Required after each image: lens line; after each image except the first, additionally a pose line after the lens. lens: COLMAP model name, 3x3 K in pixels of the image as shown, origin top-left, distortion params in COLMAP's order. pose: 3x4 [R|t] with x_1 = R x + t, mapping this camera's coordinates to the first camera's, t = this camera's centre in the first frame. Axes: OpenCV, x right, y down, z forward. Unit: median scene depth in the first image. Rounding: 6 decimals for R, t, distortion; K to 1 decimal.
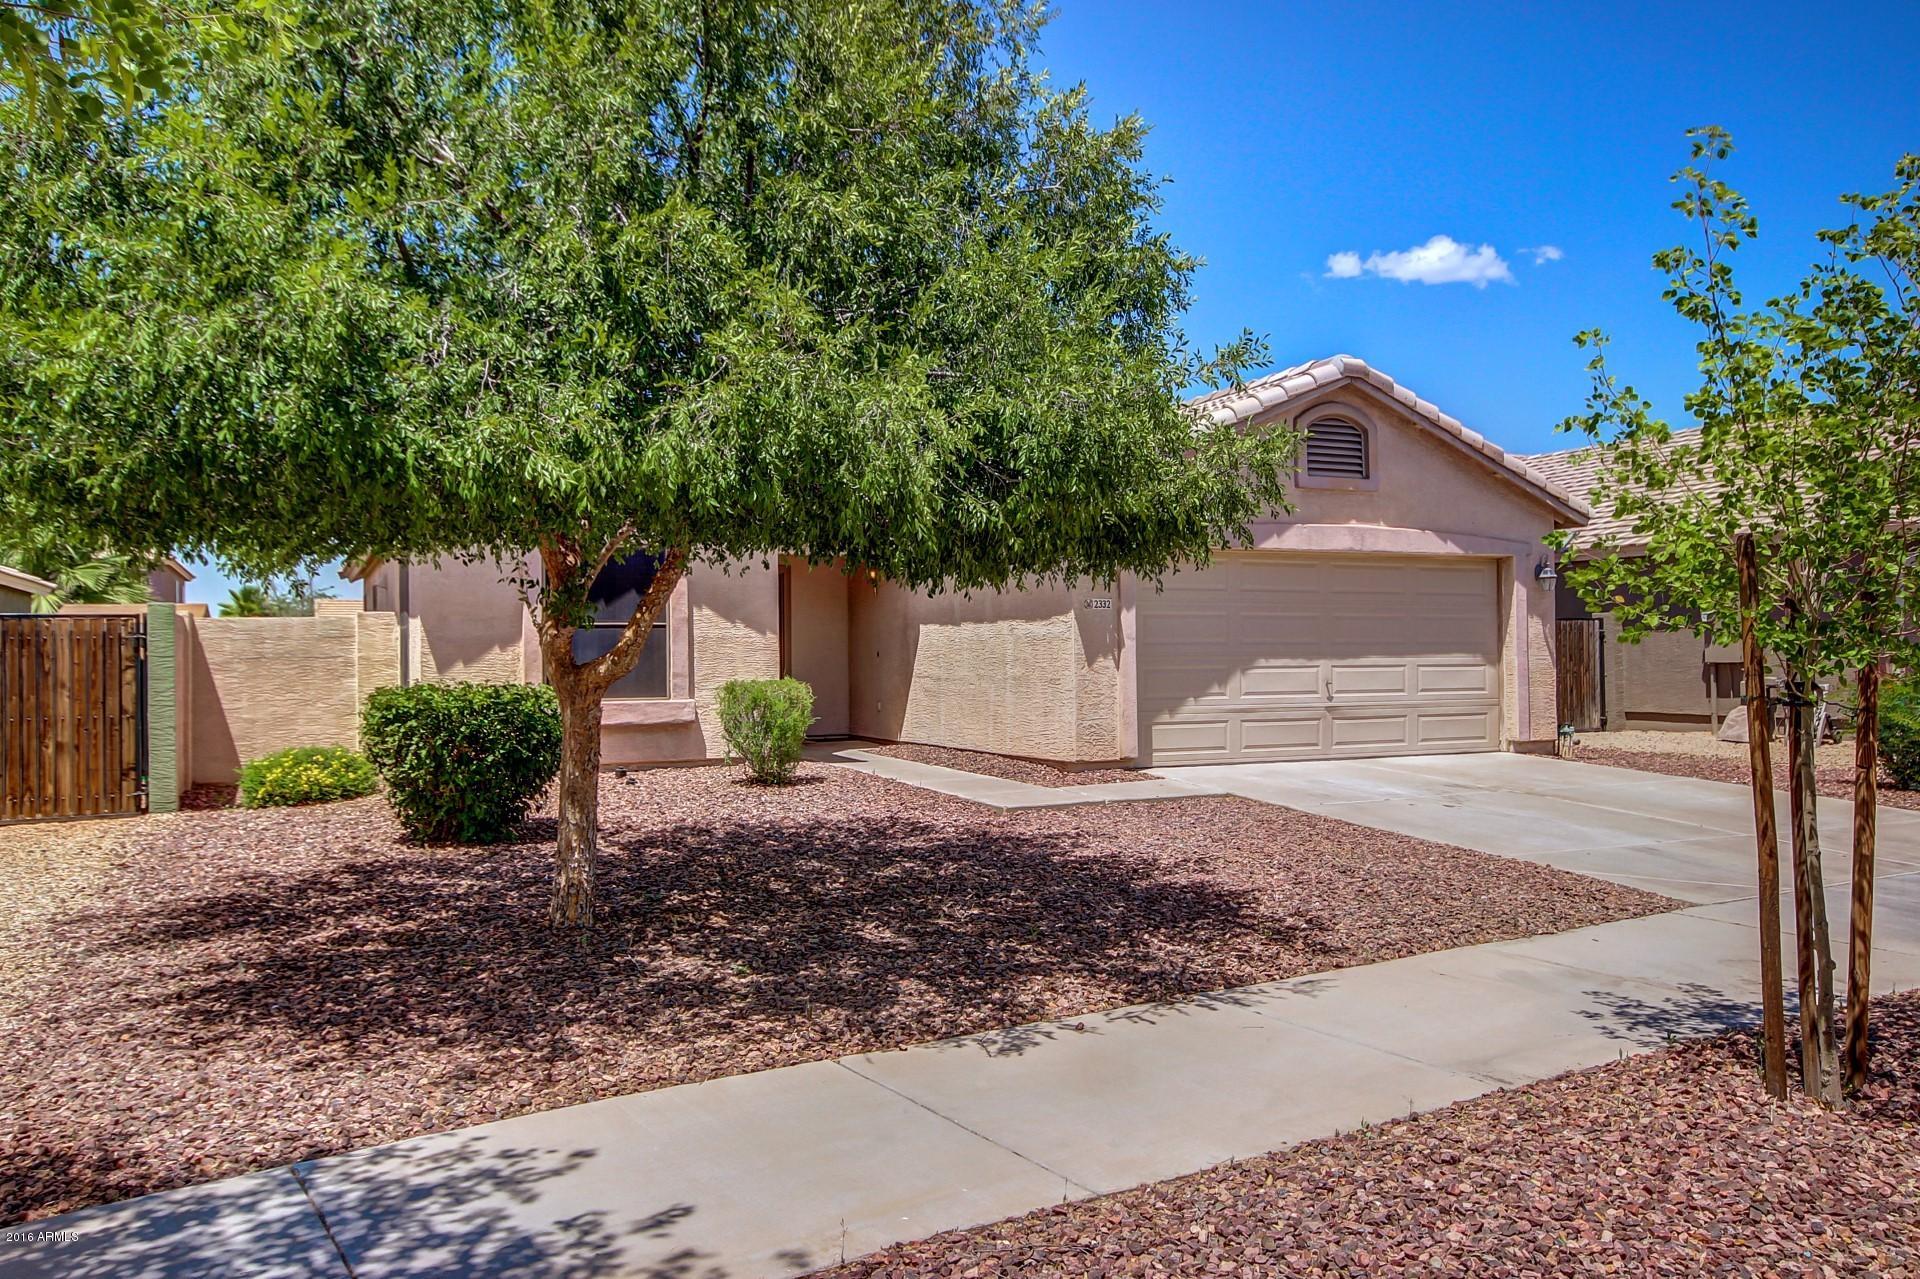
lens RADIAL K [[1436.2, 0, 960.0], [0, 1436.2, 639.5], [0, 0, 1]] dist [0.039668, 0.006056]
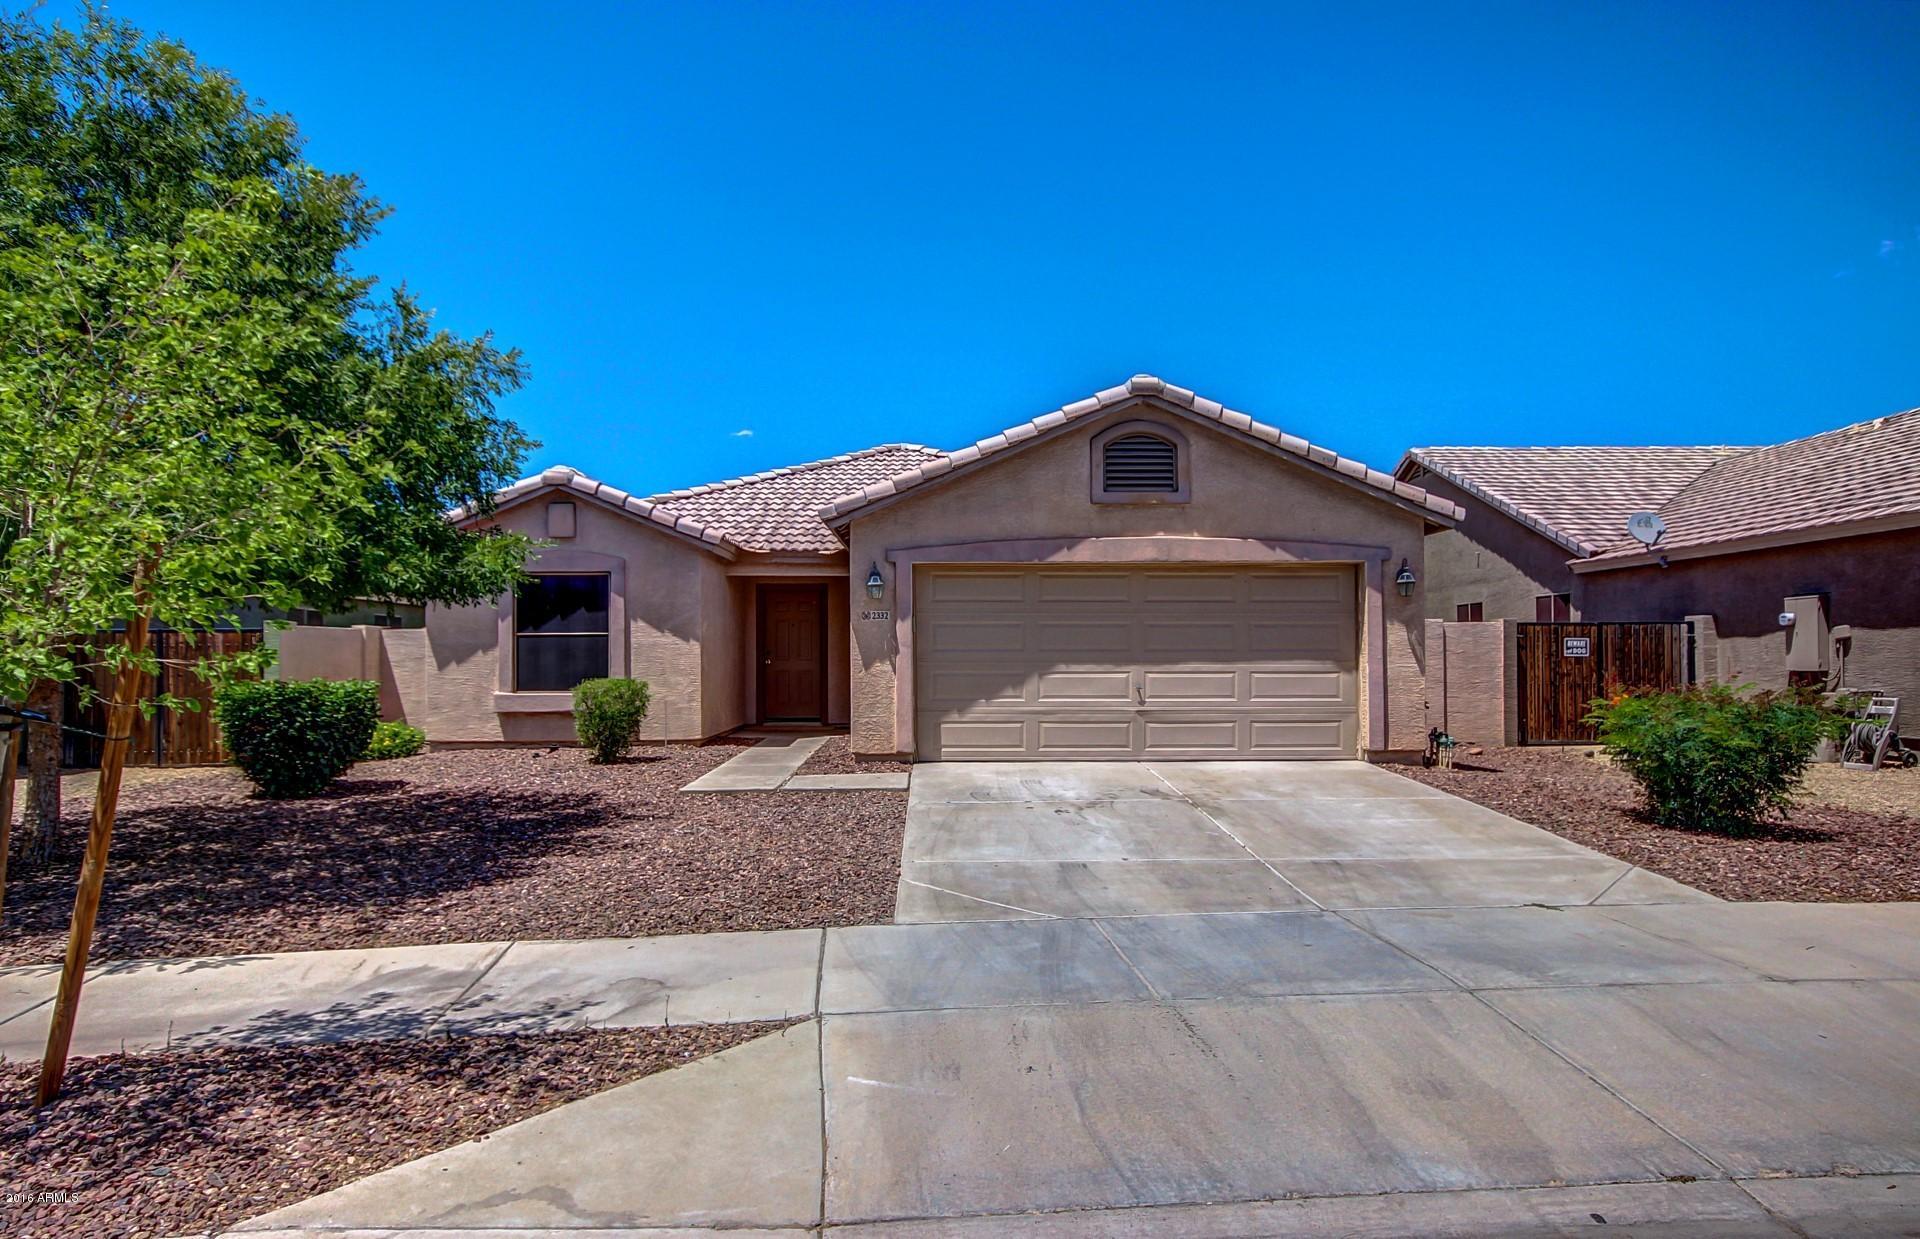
lens RADIAL K [[1180.8, 0, 964.2], [0, 1180.8, 634.5], [0, 0, 1]] dist [0.028730, 0.001101]
pose [[0.914741, -0.002105, -0.404036, 0.498328], [0.000291, 0.999990, -0.004549, -0.004858], [0.404042, 0.004044, 0.914732, 0.164710]]
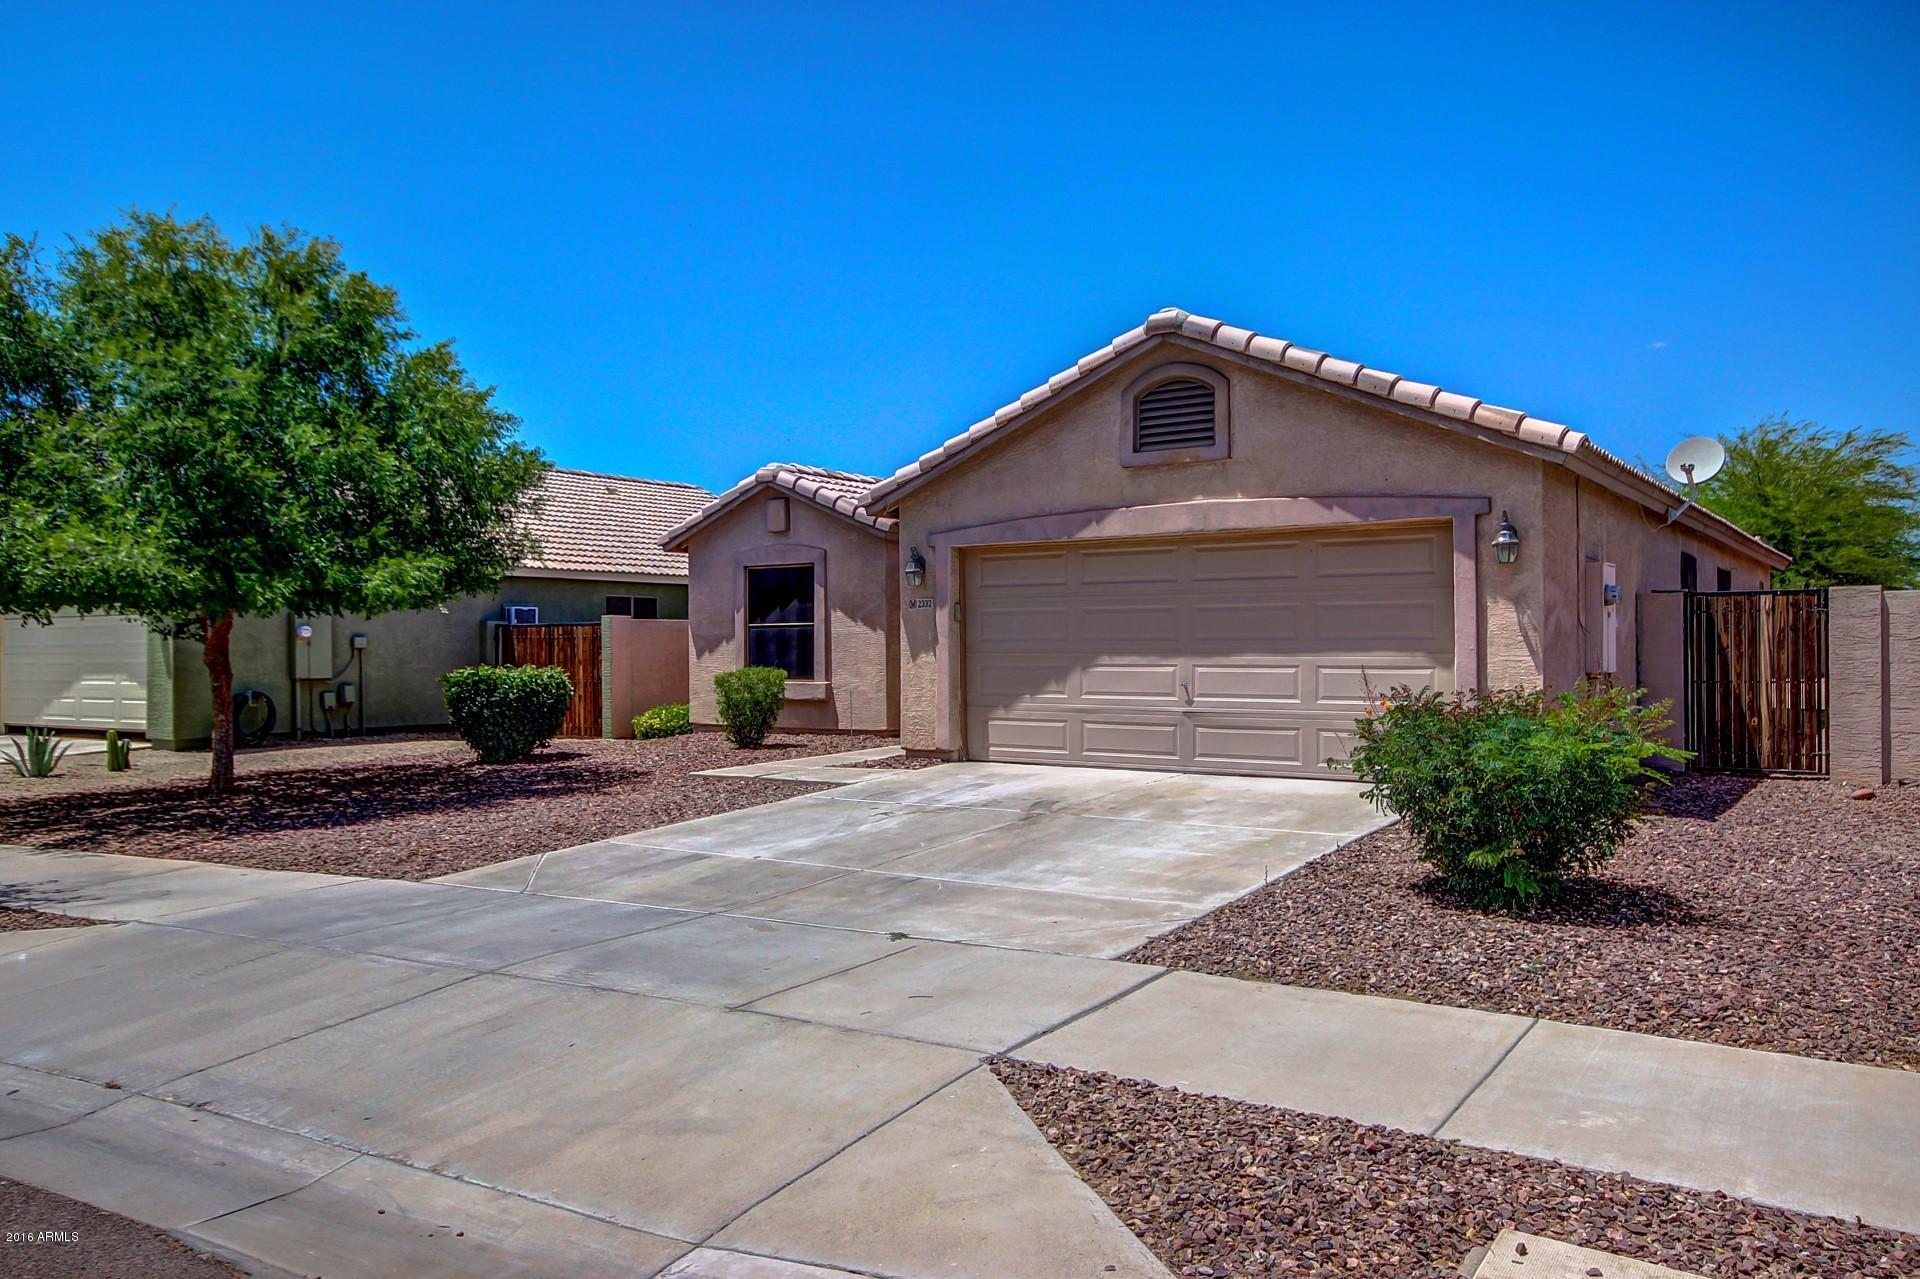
lens RADIAL K [[1436.2, 0, 960.0], [0, 1436.2, 639.5], [0, 0, 1]] dist [0.039668, 0.006056]
pose [[0.487591, 0.002915, -0.873067, 0.971019], [0.012102, 0.999876, 0.010097, -0.007650], [0.872988, -0.015489, 0.487495, 0.466974]]
